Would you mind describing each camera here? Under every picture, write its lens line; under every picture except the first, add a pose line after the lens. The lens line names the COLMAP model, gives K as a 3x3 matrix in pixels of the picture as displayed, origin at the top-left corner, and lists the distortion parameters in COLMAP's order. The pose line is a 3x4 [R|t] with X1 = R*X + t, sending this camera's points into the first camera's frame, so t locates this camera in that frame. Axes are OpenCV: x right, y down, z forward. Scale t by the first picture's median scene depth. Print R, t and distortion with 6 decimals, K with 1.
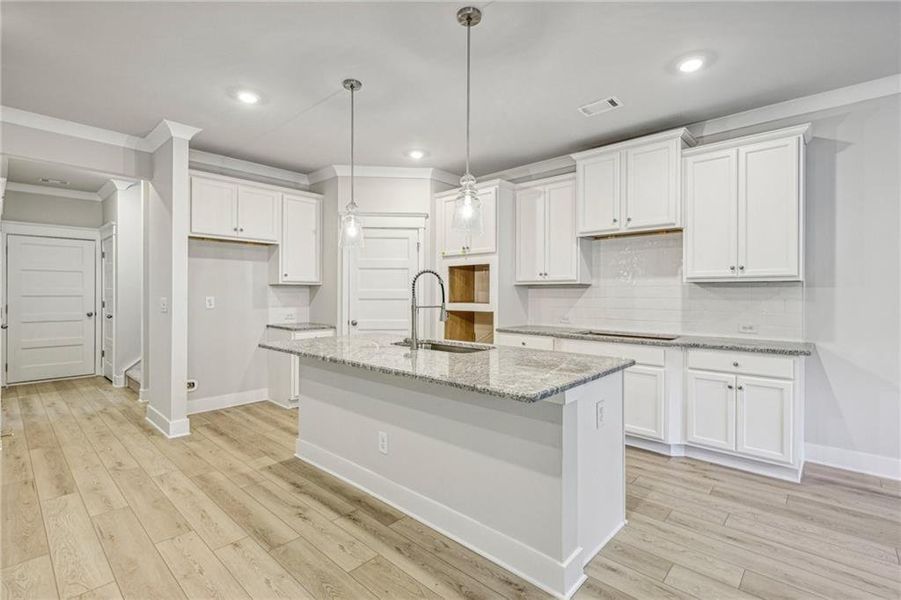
lens RADIAL K [[418.3, 0, 449.5], [0, 418.3, 292.1], [0, 0, 1]] dist [-0.000200, -0.000033]
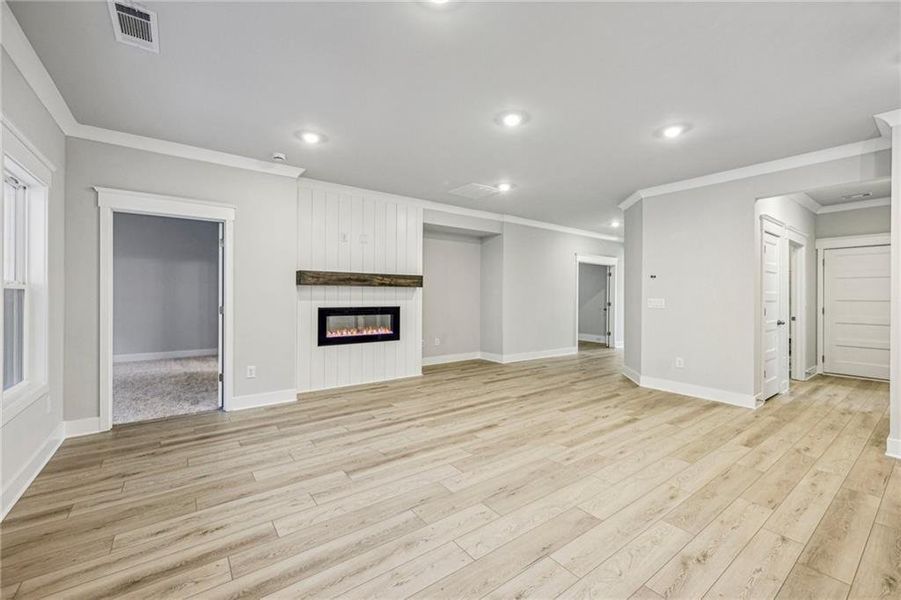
lens RADIAL K [[372.4, 0, 450.9], [0, 372.4, 294.6], [0, 0, 1]] dist [0.000541, -0.000067]
pose [[-0.182665, -0.004631, -0.983164, 0.431471], [-0.003127, 0.999987, -0.004129, 0.001925], [0.983170, 0.002320, -0.182677, 0.276801]]
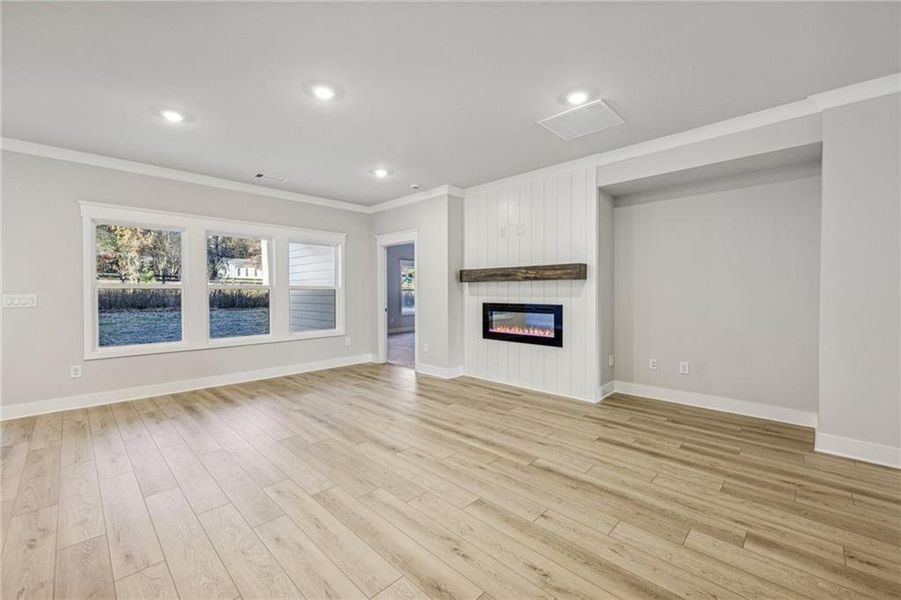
lens RADIAL K [[372.4, 0, 450.9], [0, 372.4, 294.6], [0, 0, 1]] dist [0.000541, -0.000067]
pose [[-0.999526, 0.001253, 0.030747, -1.100969], [0.001431, 0.999982, 0.005768, 0.005240], [-0.030739, 0.005809, -0.999511, 1.258401]]
